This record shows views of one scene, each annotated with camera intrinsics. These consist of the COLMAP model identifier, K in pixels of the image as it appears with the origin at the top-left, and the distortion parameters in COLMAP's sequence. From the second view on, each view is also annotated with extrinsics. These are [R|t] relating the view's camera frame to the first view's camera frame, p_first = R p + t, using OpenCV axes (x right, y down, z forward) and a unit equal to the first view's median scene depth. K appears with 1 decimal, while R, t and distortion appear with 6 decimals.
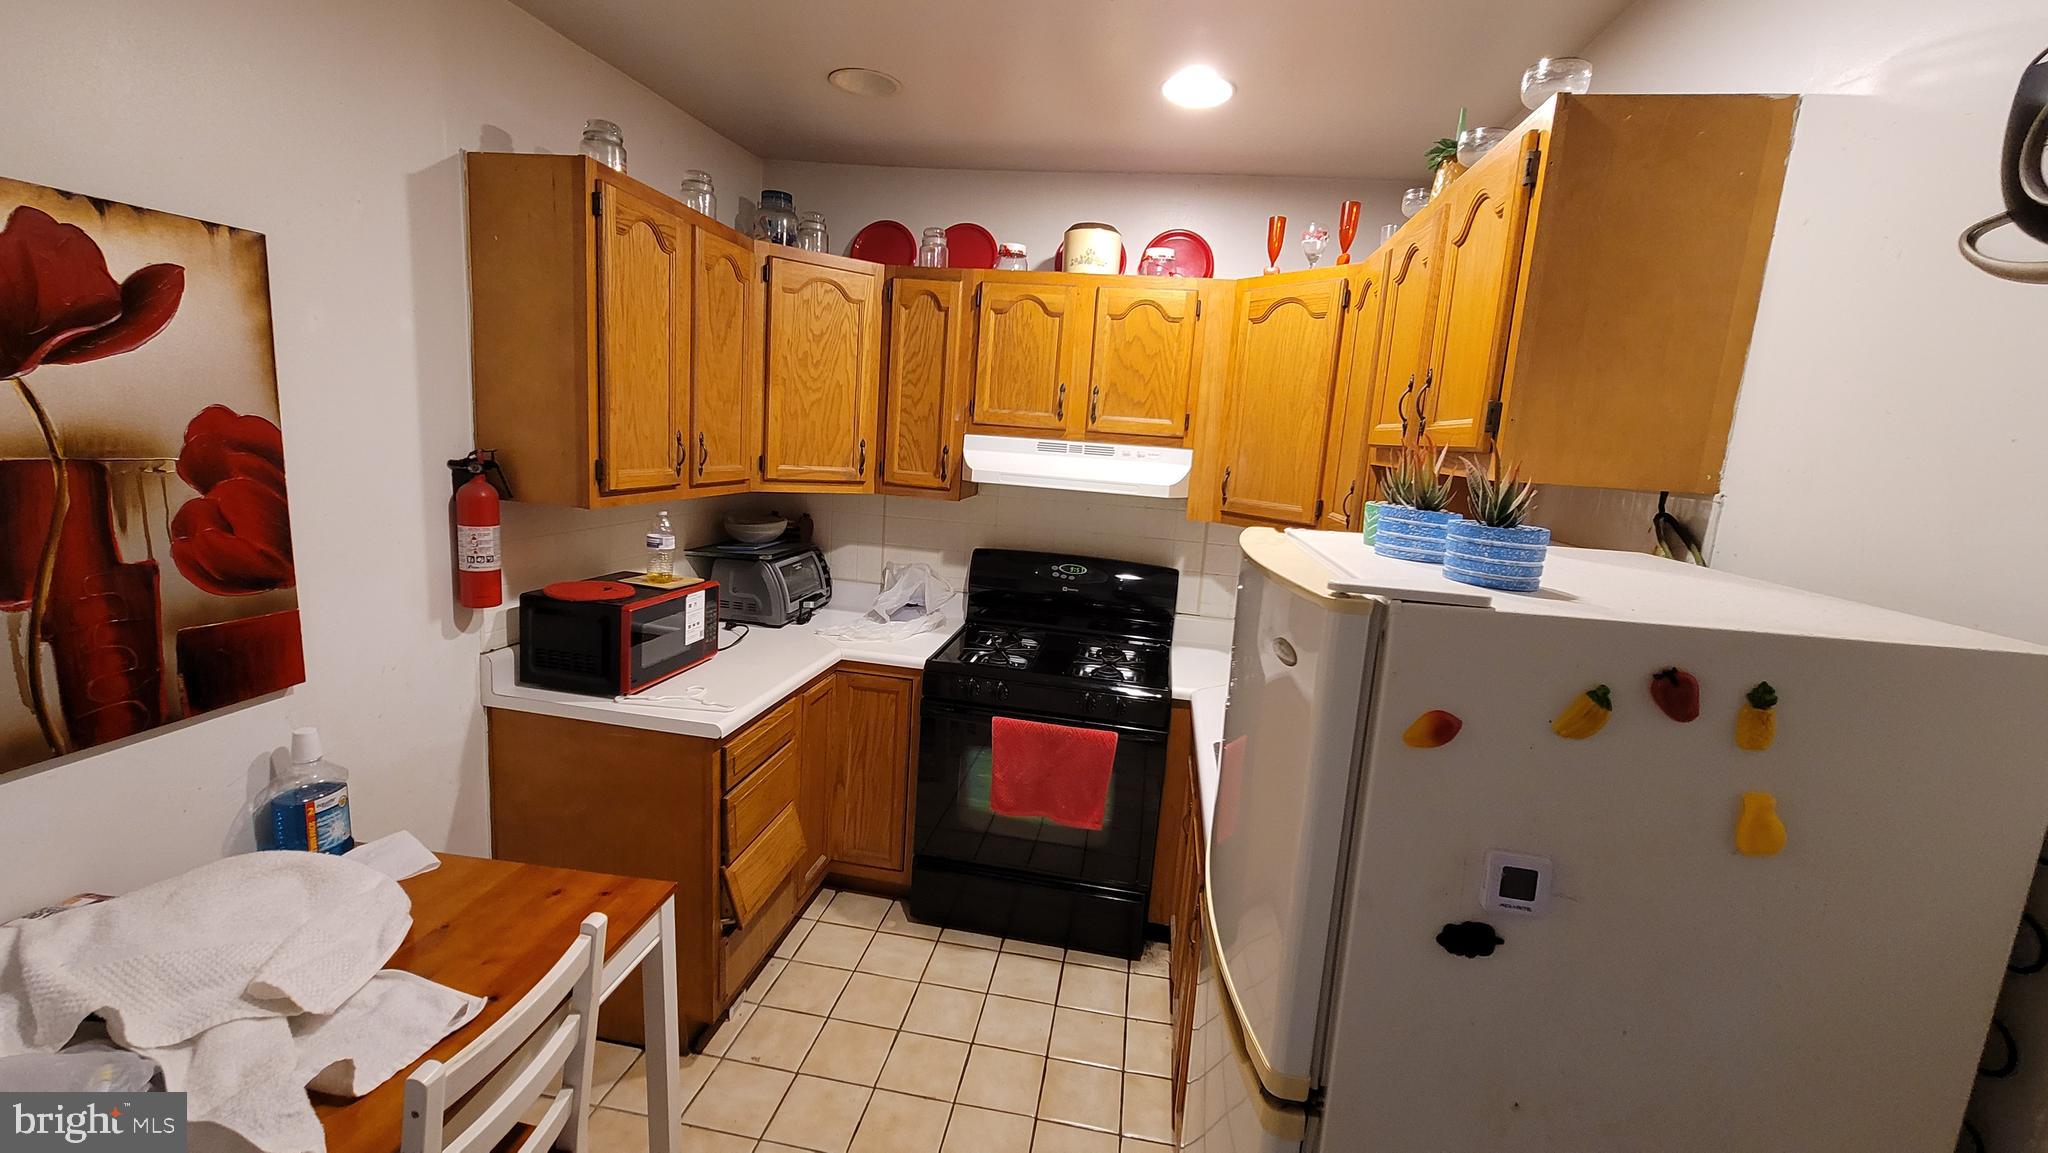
lens RADIAL K [[829.8, 0, 1022.9], [0, 829.8, 582.1], [0, 0, 1]] dist [-0.006949, 0.001087]
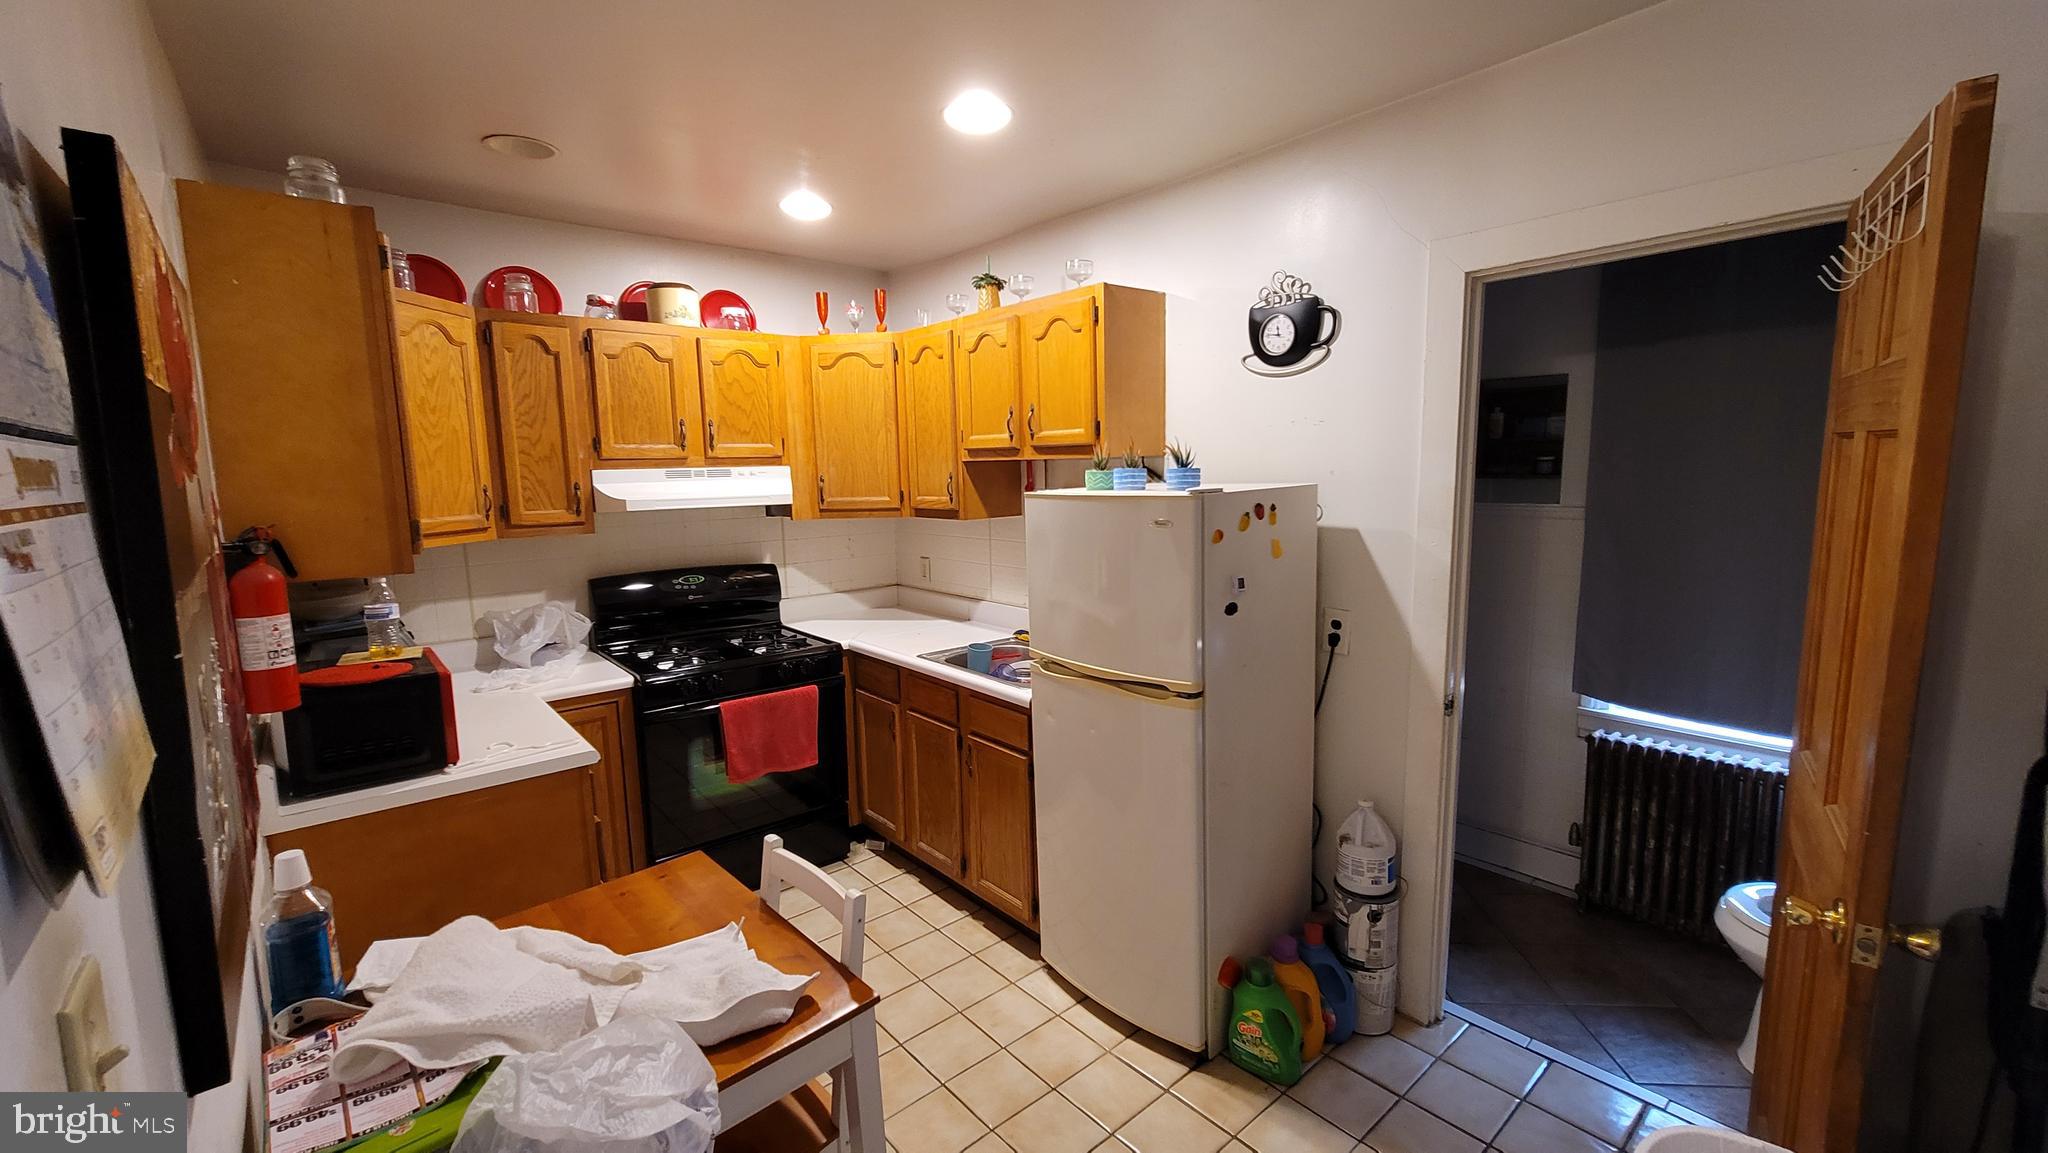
lens RADIAL K [[829.8, 0, 1025.0], [0, 829.8, 570.0], [0, 0, 1]] dist [-0.006949, 0.001087]
pose [[0.641443, -0.177891, 0.746261, -0.544781], [0.202977, 0.977433, 0.058530, -0.002713], [-0.739832, 0.113930, 0.663075, -0.102073]]
